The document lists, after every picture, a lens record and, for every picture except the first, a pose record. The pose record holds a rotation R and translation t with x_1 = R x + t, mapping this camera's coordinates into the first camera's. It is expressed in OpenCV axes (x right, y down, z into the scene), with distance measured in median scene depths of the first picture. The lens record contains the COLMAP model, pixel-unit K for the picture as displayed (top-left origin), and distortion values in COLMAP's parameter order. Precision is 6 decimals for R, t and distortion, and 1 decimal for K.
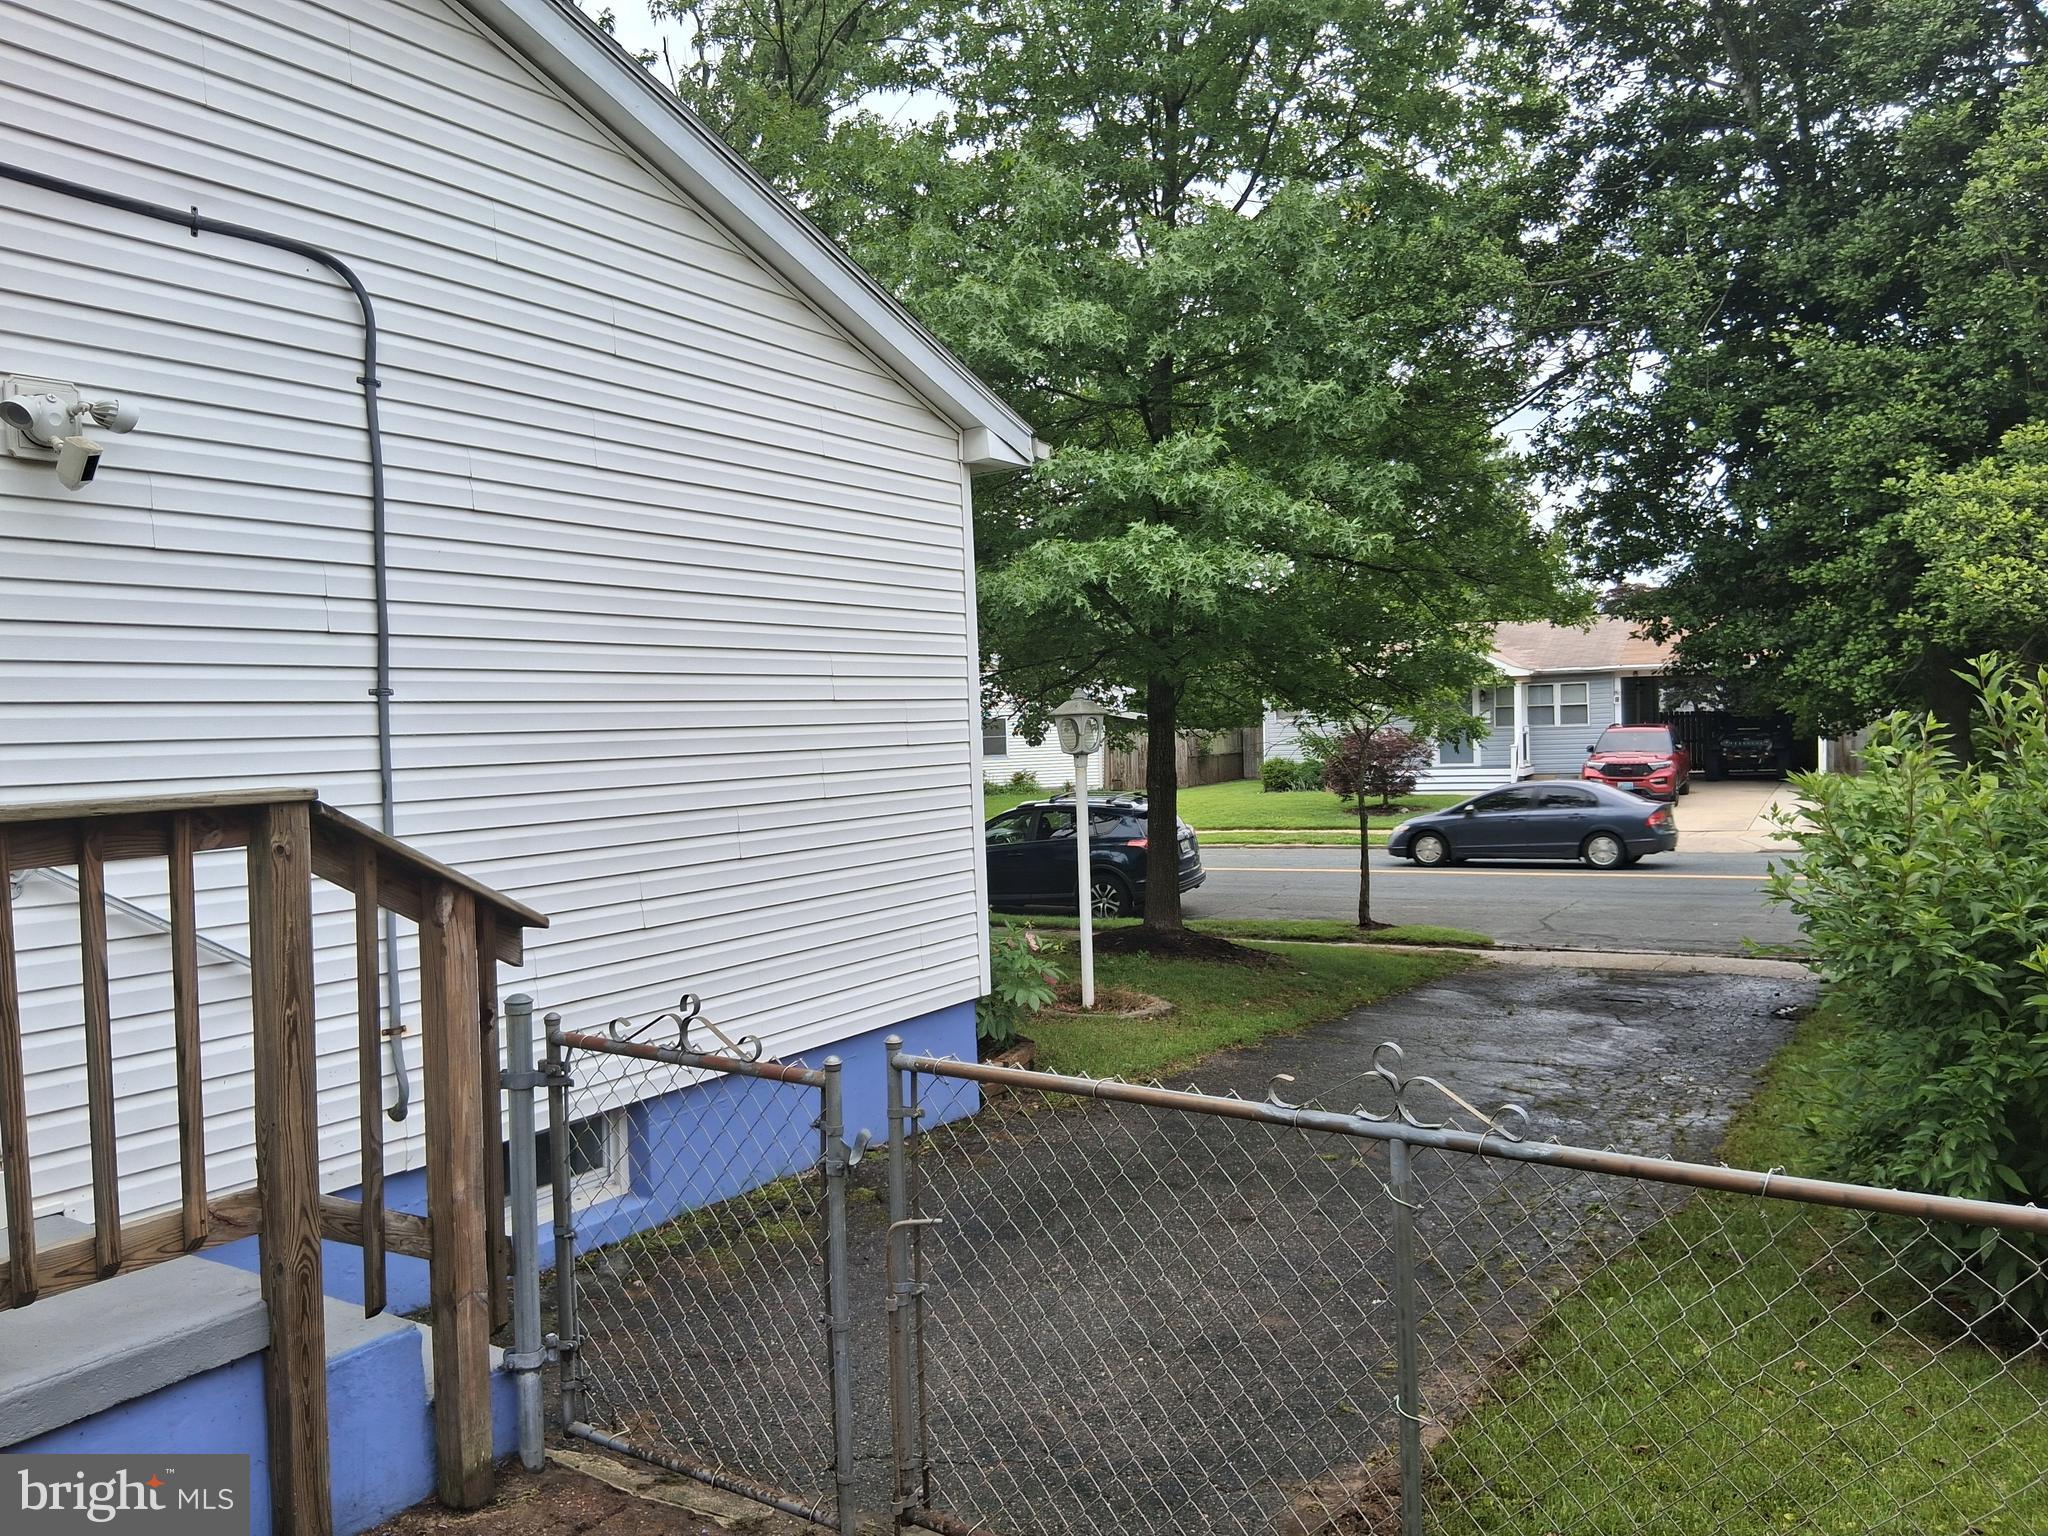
lens RADIAL K [[1521.8, 0, 1024.0], [0, 1521.8, 768.0], [0, 0, 1]] dist [0.056703, -0.107929]
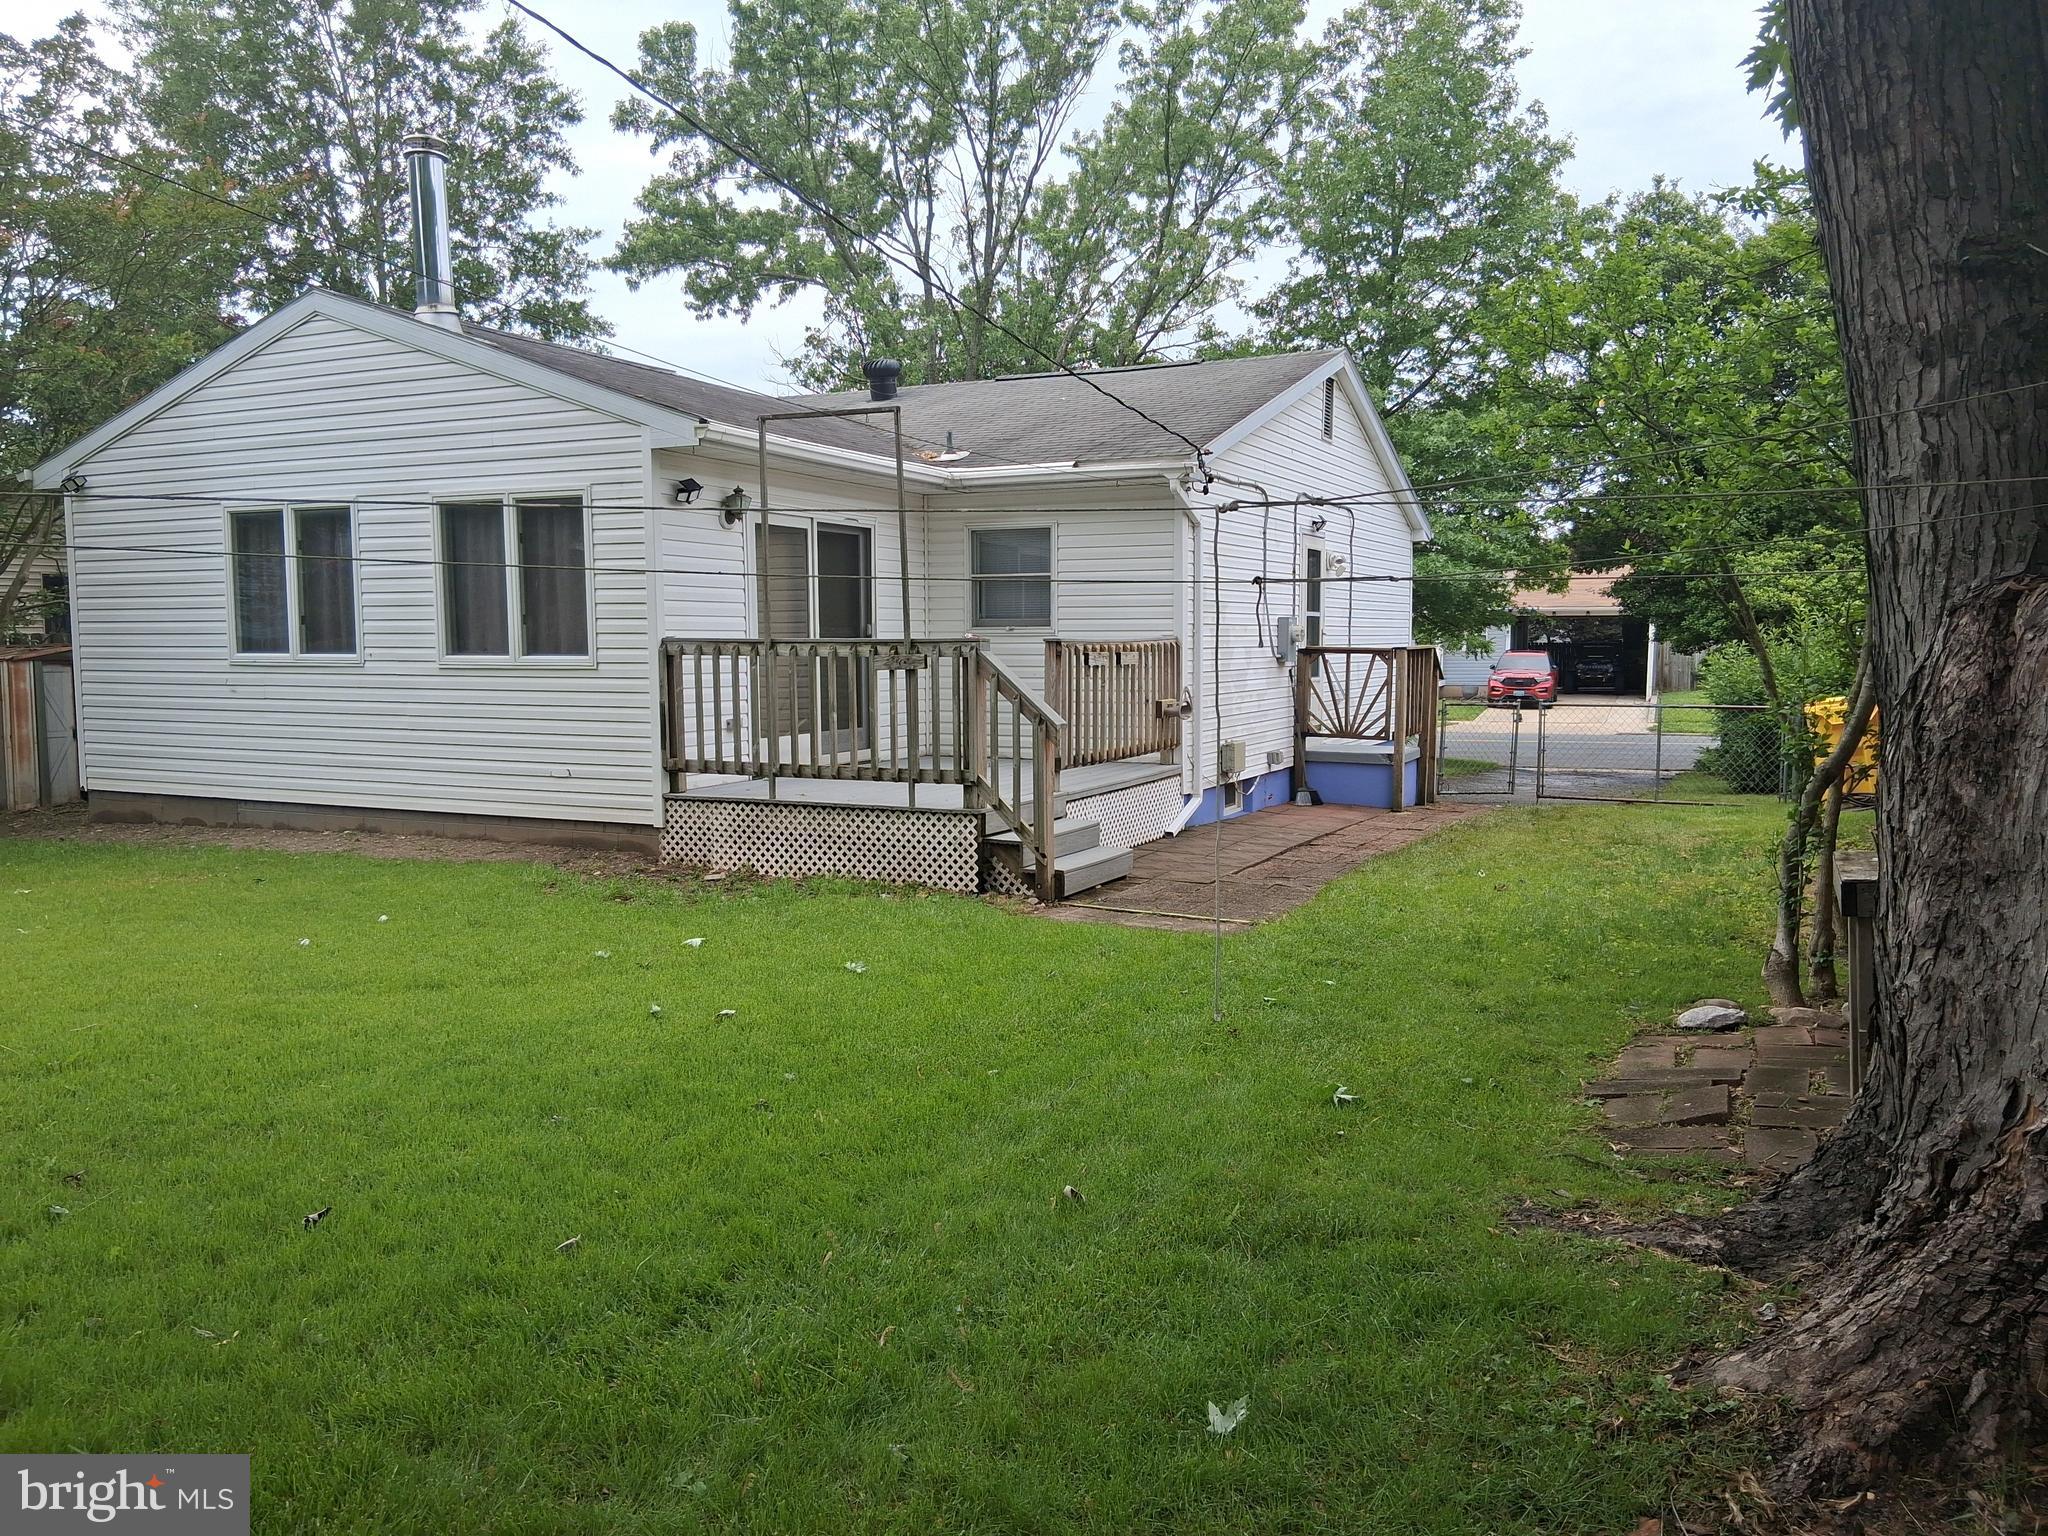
lens RADIAL K [[1521.8, 0, 1024.0], [0, 1521.8, 768.0], [0, 0, 1]] dist [0.056703, -0.107929]
pose [[0.993224, 0.021162, 0.114269, -0.830965], [-0.027402, 0.998202, 0.053308, 0.066233], [-0.112936, -0.056078, 0.992019, -1.333265]]
